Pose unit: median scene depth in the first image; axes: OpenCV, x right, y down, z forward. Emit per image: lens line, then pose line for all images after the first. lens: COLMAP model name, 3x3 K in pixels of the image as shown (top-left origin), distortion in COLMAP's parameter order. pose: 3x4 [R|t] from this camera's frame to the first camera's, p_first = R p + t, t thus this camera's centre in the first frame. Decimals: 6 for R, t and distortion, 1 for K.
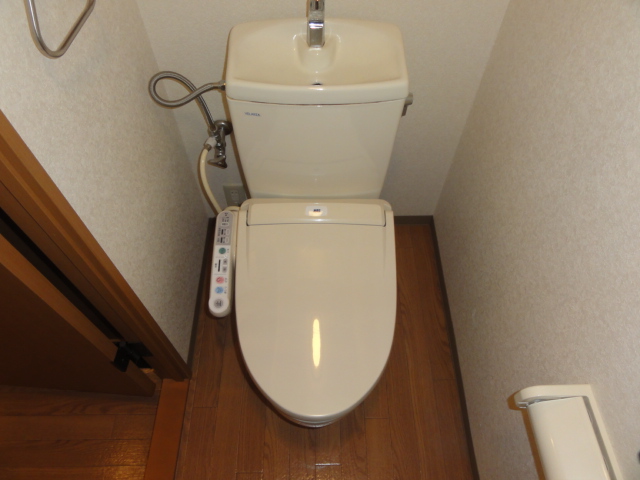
lens RADIAL K [[453.2, 0, 319.3], [0, 453.2, 239.4], [0, 0, 1]] dist [-0.010272, -0.000400]
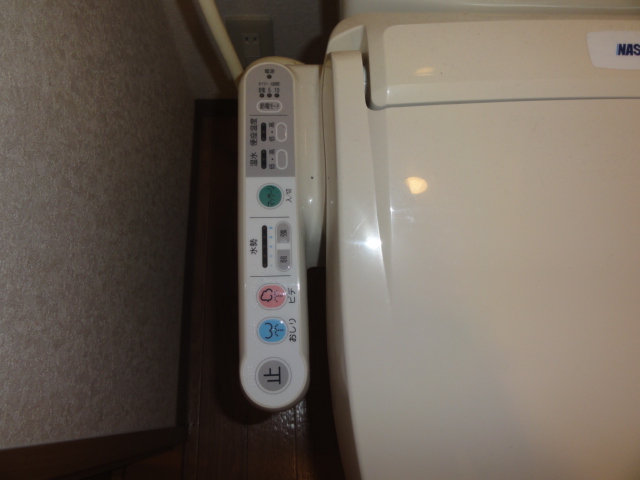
lens RADIAL K [[453.2, 0, 320.8], [0, 453.2, 238.9], [0, 0, 1]] dist [-0.010272, -0.000400]
pose [[0.998485, -0.015217, 0.052875, -0.196497], [0.002743, 0.973568, 0.228381, -0.016362], [-0.054953, -0.227890, 0.972135, 0.694999]]
